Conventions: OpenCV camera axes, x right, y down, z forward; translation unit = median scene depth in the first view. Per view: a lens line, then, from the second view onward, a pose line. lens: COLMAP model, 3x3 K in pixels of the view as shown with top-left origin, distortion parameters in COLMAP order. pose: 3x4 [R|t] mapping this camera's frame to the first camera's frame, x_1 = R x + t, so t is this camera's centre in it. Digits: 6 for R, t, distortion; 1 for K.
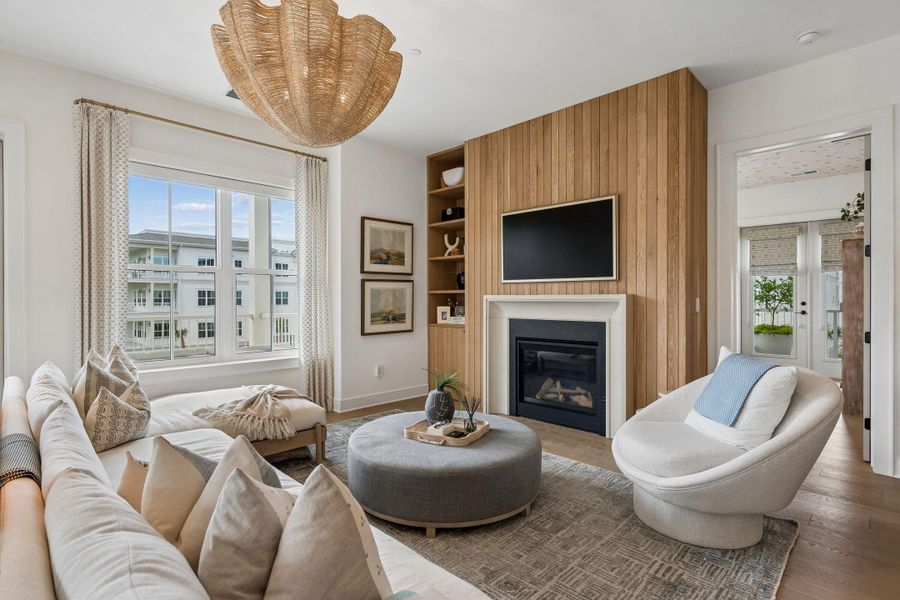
lens RADIAL K [[446.6, 0, 449.6], [0, 446.6, 299.5], [0, 0, 1]] dist [0.001101, 0.000093]
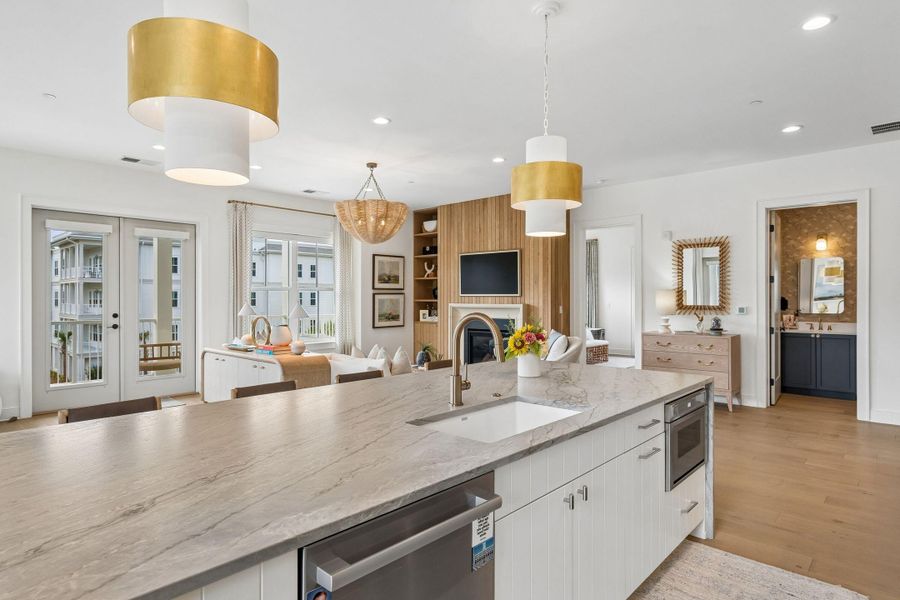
lens RADIAL K [[481.0, 0, 445.2], [0, 481.0, 302.0], [0, 0, 1]] dist [0.022468, 0.000661]
pose [[0.999302, 0.000677, 0.037352, -0.002592], [-0.000811, 0.999993, 0.003573, -0.019496], [-0.037349, -0.003601, 0.999296, -0.711732]]
